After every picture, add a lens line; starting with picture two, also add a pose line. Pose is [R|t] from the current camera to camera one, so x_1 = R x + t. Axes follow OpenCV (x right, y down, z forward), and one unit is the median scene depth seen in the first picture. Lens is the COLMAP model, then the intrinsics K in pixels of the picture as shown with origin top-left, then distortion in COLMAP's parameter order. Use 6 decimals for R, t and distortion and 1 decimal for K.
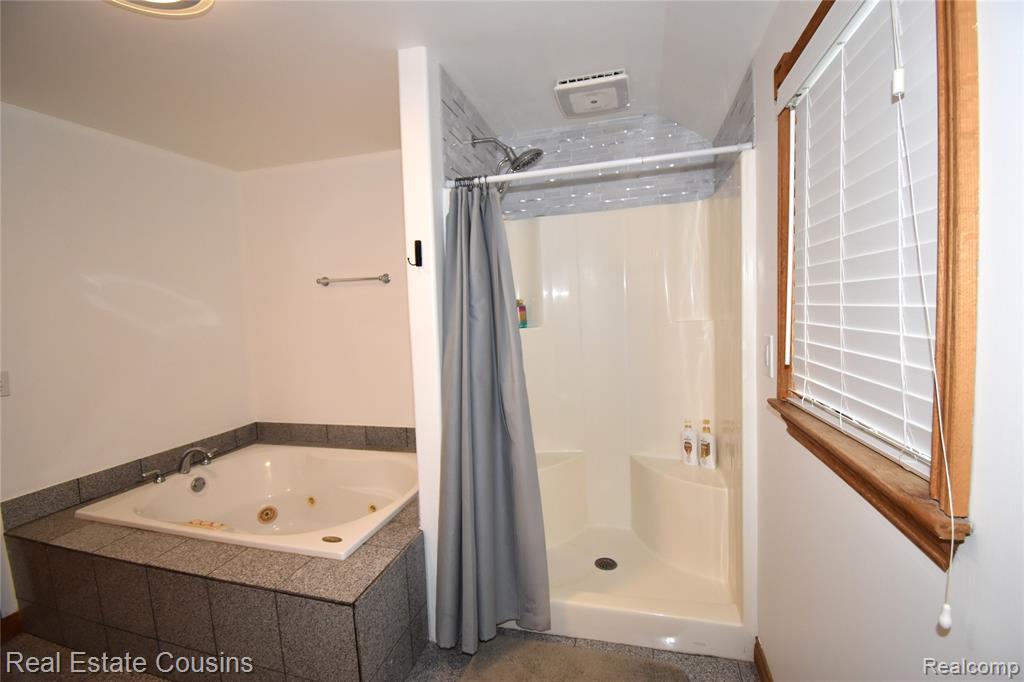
lens RADIAL K [[448.2, 0, 517.2], [0, 448.2, 337.8], [0, 0, 1]] dist [0.020672, -0.025767]
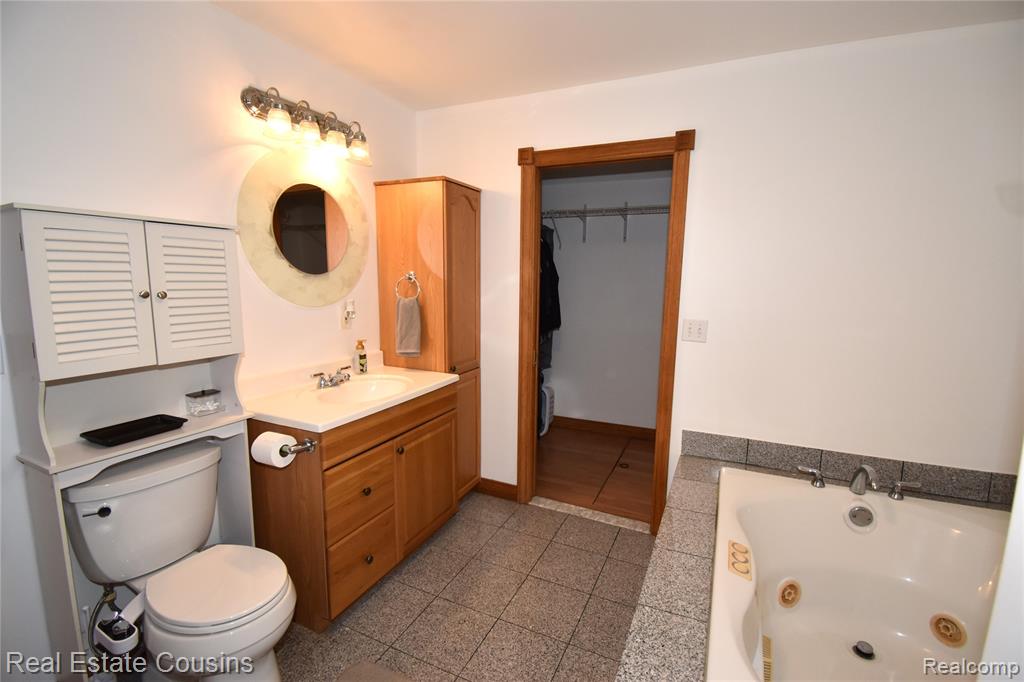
lens RADIAL K [[448.2, 0, 517.2], [0, 448.2, 337.8], [0, 0, 1]] dist [0.020672, -0.025767]
pose [[-0.159418, 0.161107, -0.973977, 0.034080], [-0.077812, 0.981474, 0.175083, -0.045746], [0.984140, 0.103699, -0.143928, 0.725498]]
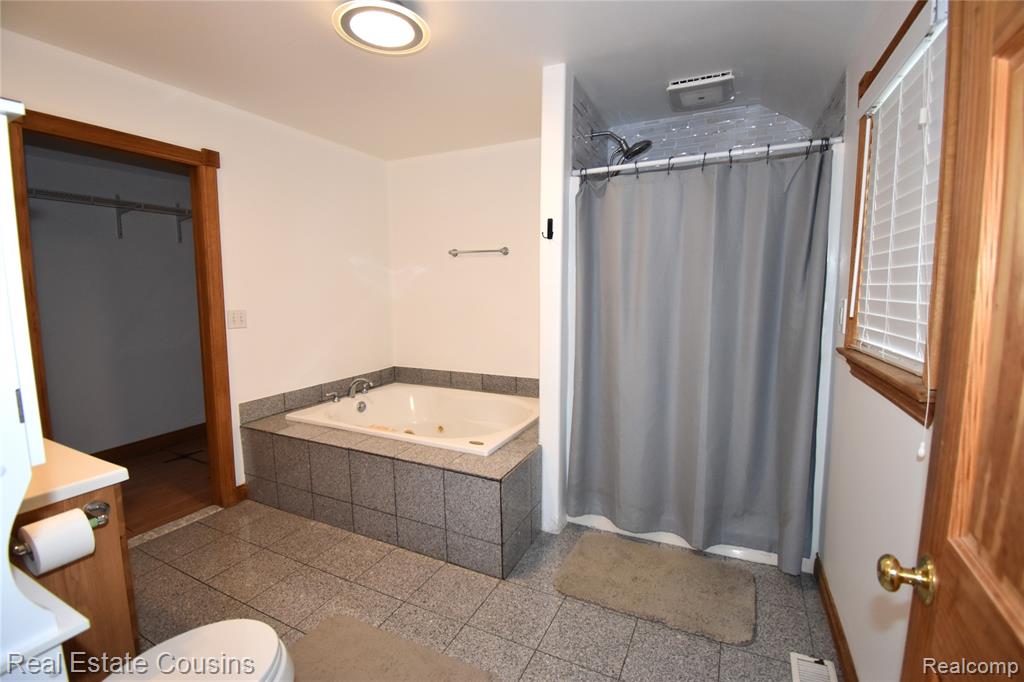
lens RADIAL K [[448.2, 0, 517.2], [0, 448.2, 337.8], [0, 0, 1]] dist [0.020672, -0.025767]
pose [[0.984656, 0.051202, -0.166825, -0.077766], [-0.043814, 0.997902, 0.047669, 0.060519], [0.168915, -0.039628, 0.984834, -0.267200]]
